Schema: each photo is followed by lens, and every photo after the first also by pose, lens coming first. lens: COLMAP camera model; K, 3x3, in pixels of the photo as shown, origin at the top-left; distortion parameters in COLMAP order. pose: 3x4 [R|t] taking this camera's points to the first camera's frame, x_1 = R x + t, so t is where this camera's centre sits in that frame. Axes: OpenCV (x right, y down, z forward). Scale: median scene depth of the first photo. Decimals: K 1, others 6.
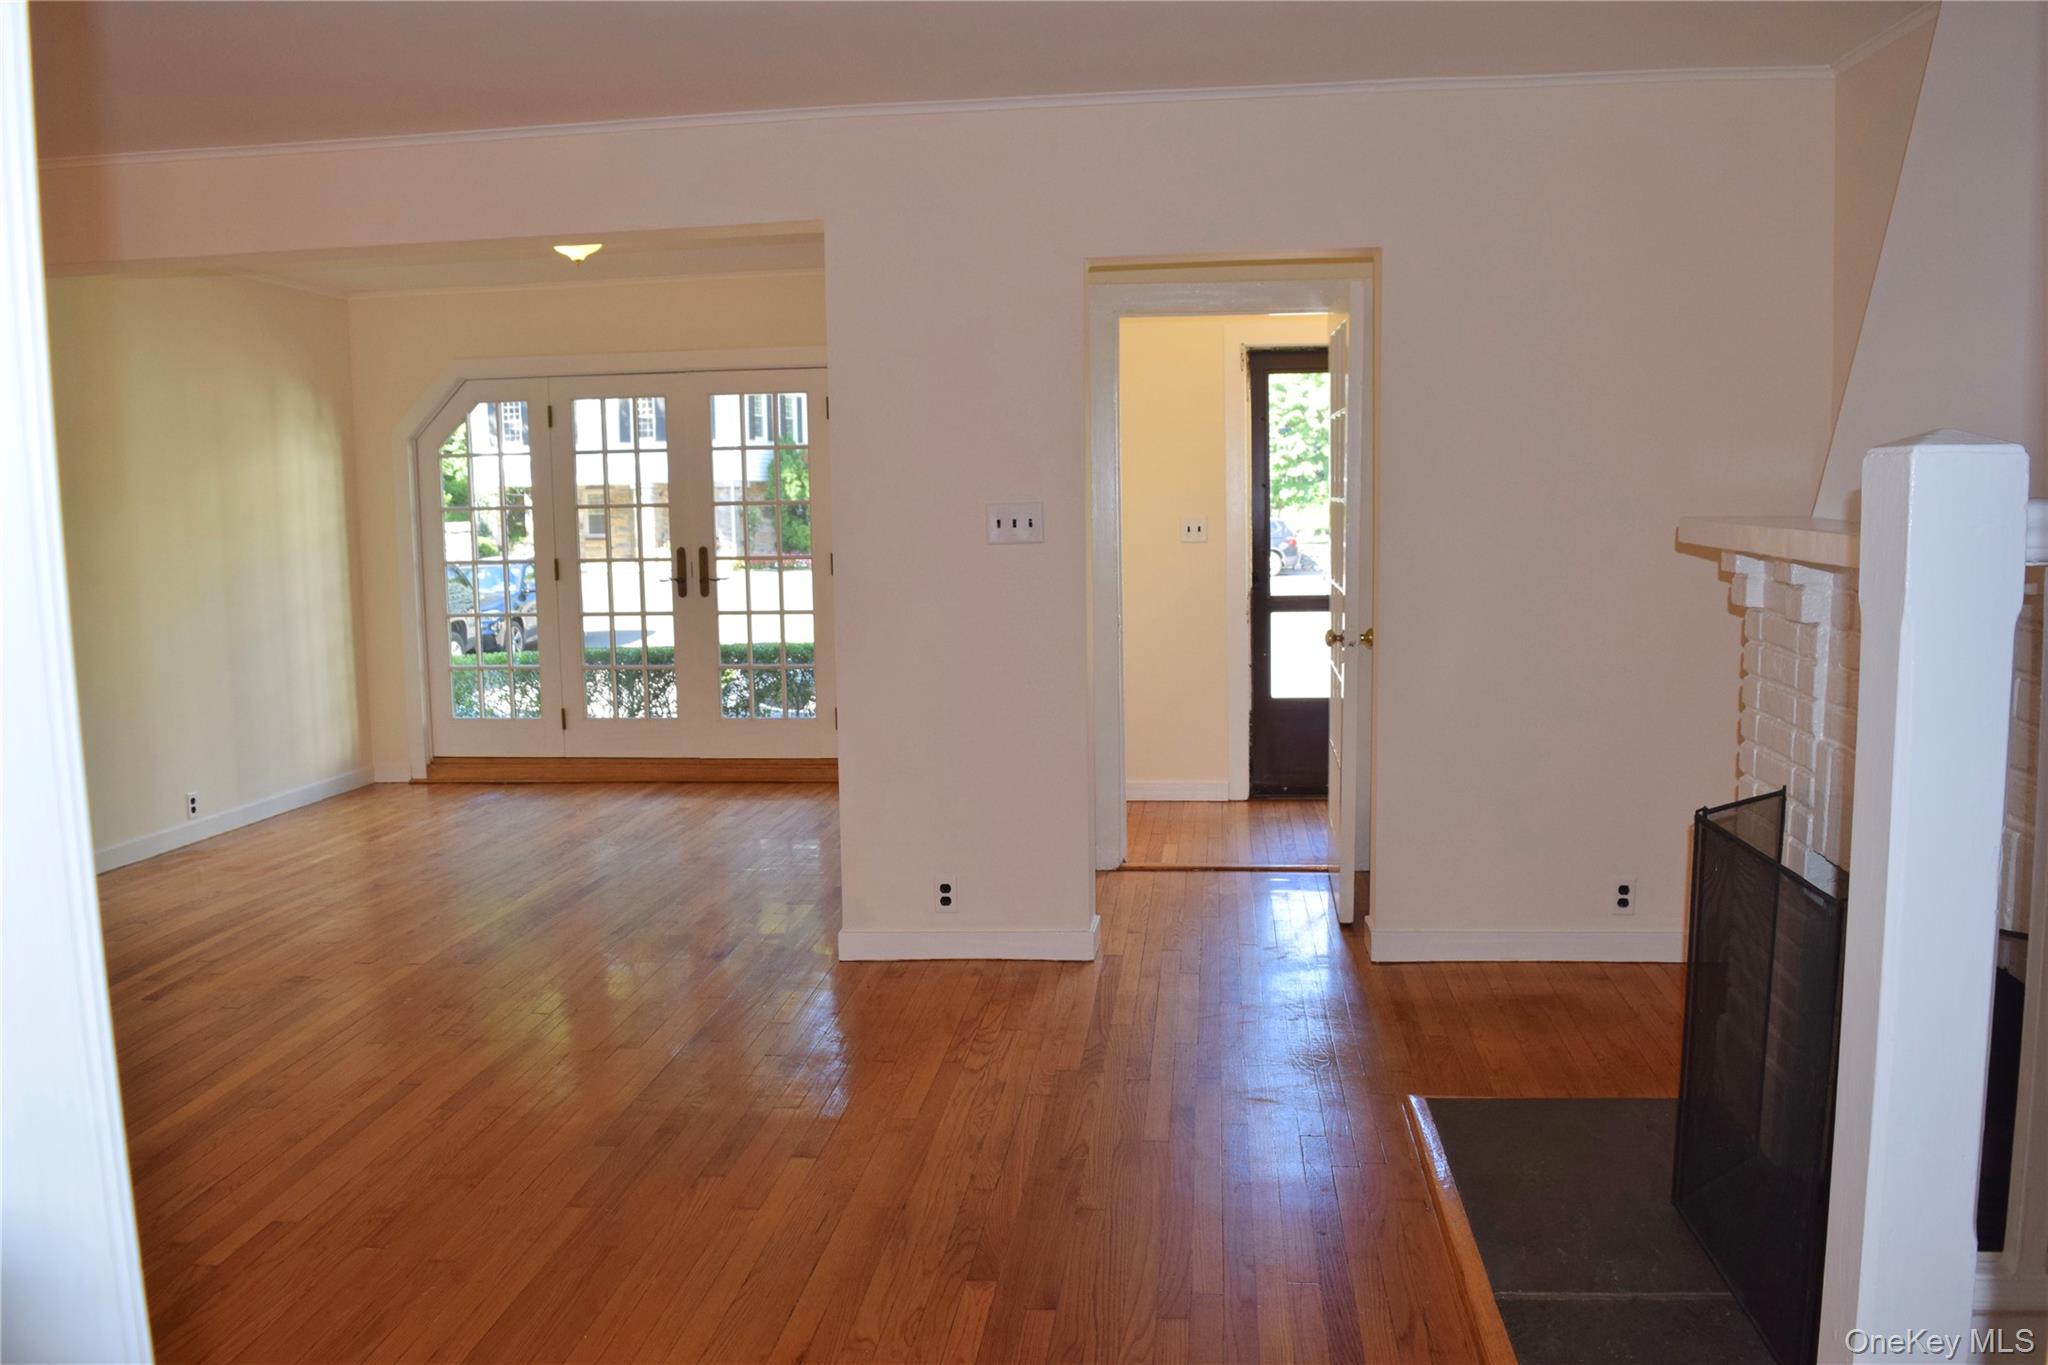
lens RADIAL K [[1620.9, 0, 1024.0], [0, 1620.9, 682.5], [0, 0, 1]] dist [-0.083283, 0.000955]
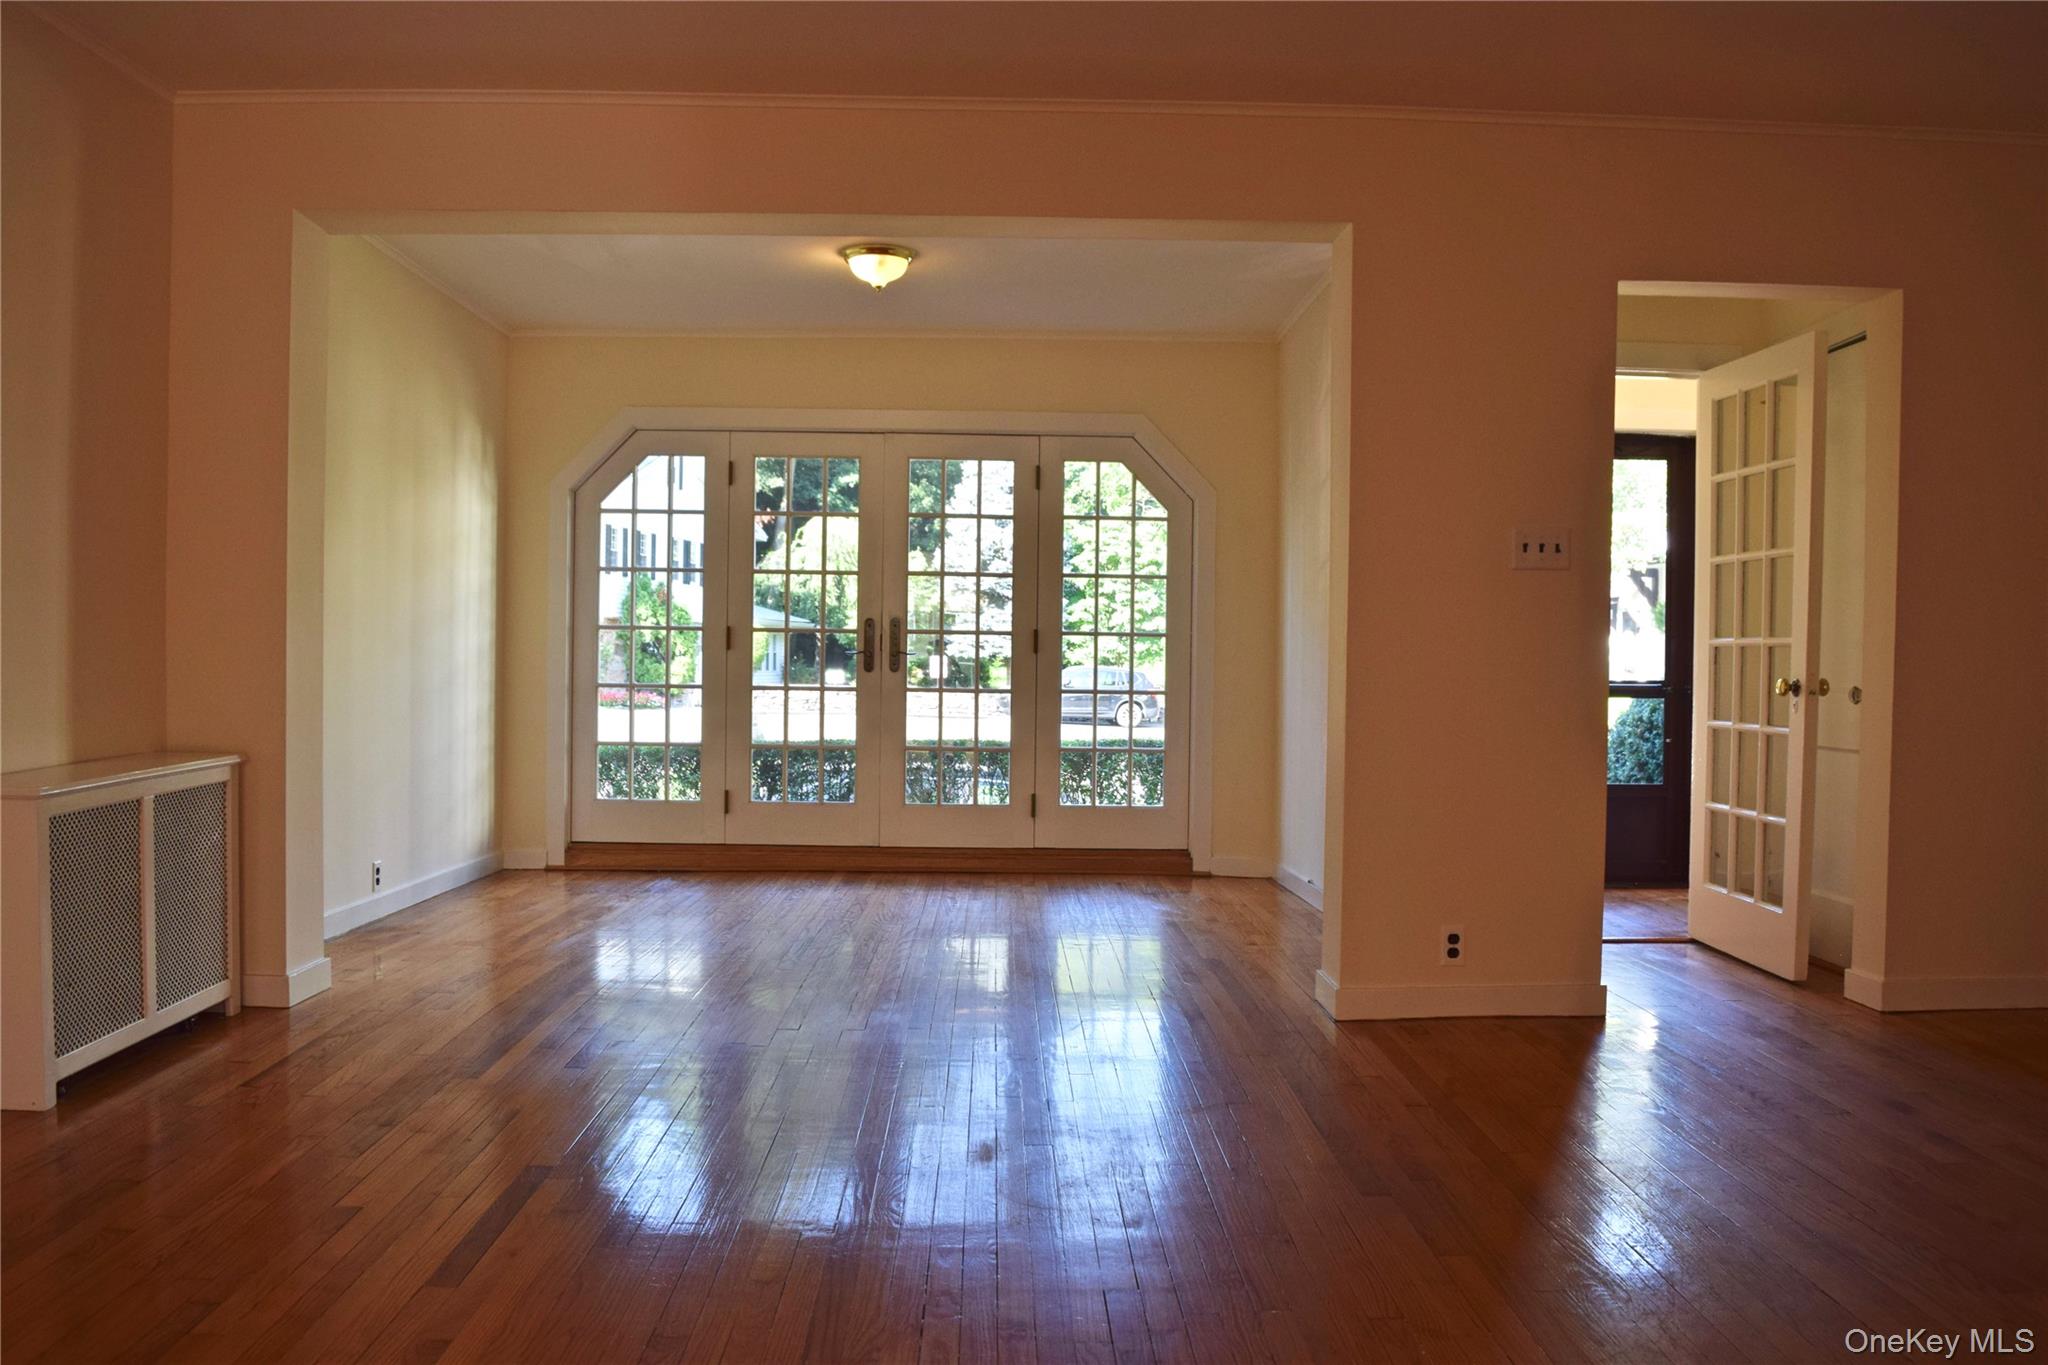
lens RADIAL K [[1620.9, 0, 1024.0], [0, 1620.9, 682.5], [0, 0, 1]] dist [-0.083283, 0.000955]
pose [[0.990729, 0.028854, 0.132754, -0.245232], [-0.015493, 0.994807, -0.100592, 0.045712], [-0.134967, 0.097603, 0.986031, 0.067505]]
